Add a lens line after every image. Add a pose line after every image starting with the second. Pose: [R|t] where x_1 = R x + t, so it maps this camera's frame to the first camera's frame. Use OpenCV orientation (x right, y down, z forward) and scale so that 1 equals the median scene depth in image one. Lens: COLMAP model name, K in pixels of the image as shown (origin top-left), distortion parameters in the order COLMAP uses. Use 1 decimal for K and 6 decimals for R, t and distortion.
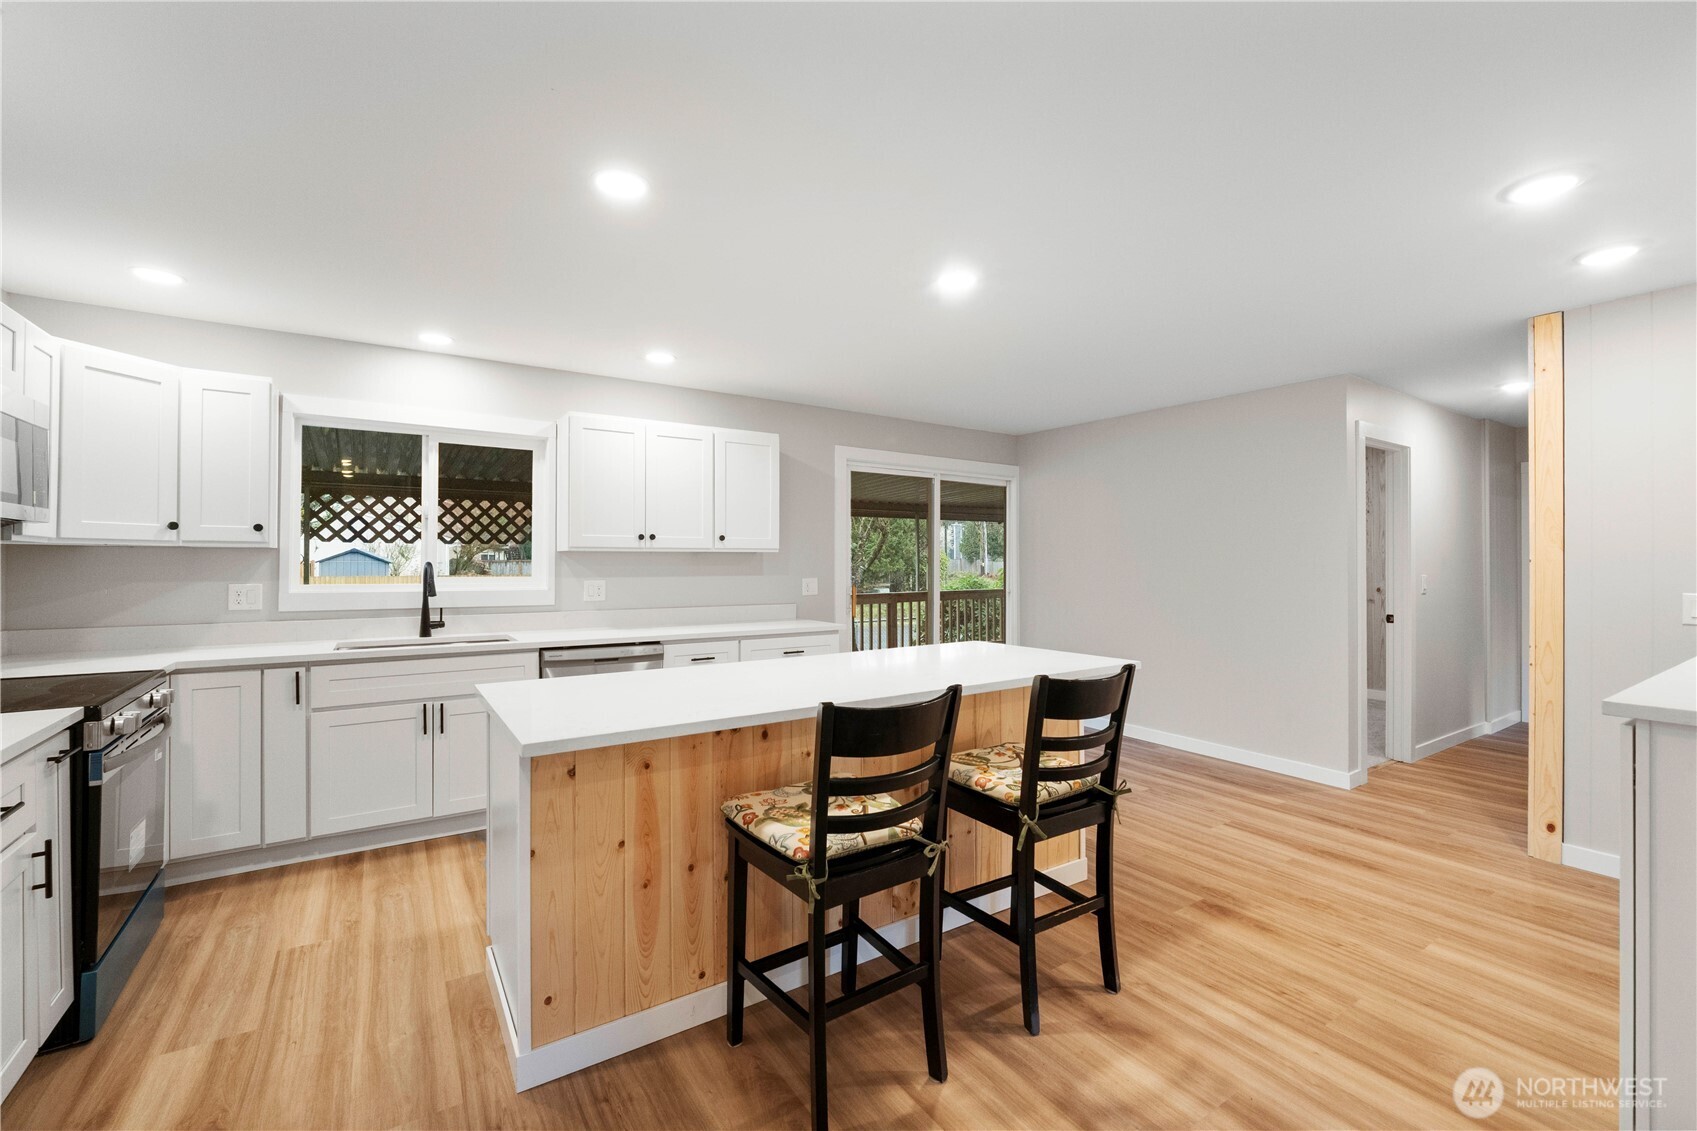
lens RADIAL K [[710.9, 0, 840.8], [0, 710.9, 559.9], [0, 0, 1]] dist [-0.011232, 0.000360]
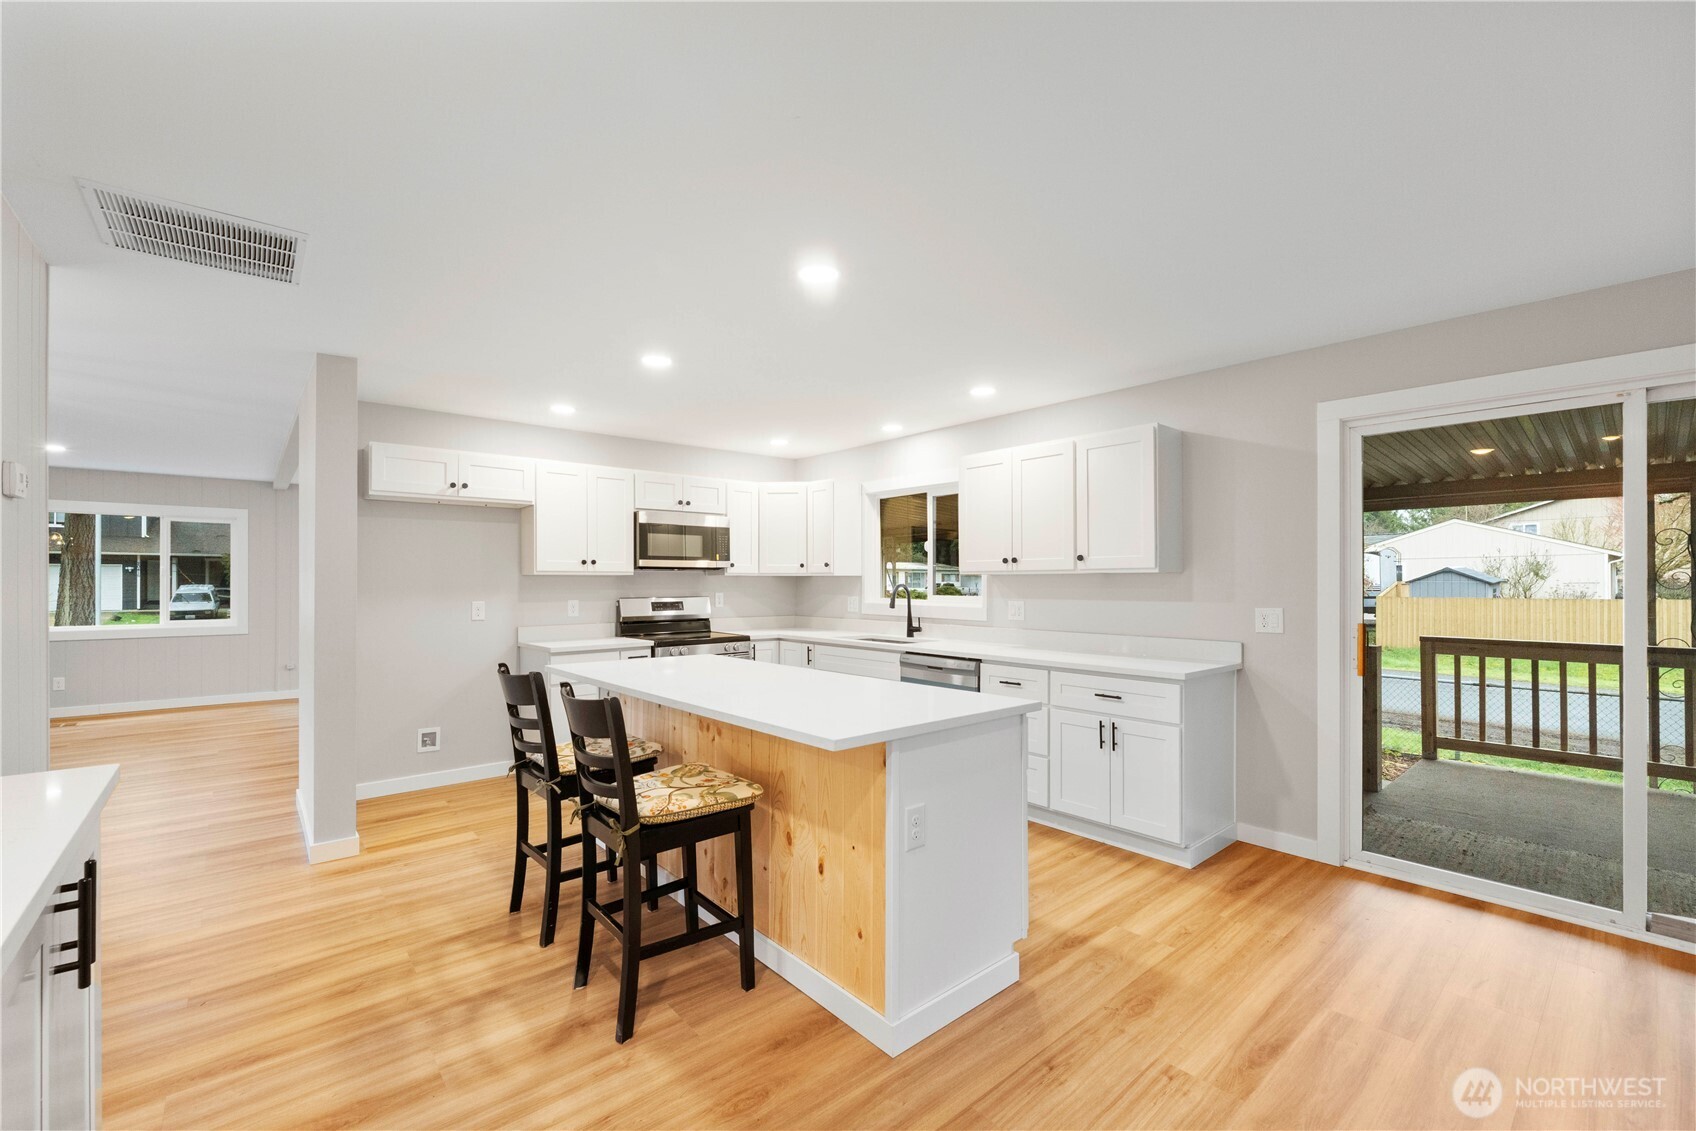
lens RADIAL K [[713.7, 0, 849.3], [0, 713.7, 578.2], [0, 0, 1]] dist [-0.010073, 0.000055]
pose [[0.131315, -0.006071, -0.991322, 0.807370], [0.004073, 0.999976, -0.005584, -0.001385], [0.991332, -0.003304, 0.131337, 0.693470]]
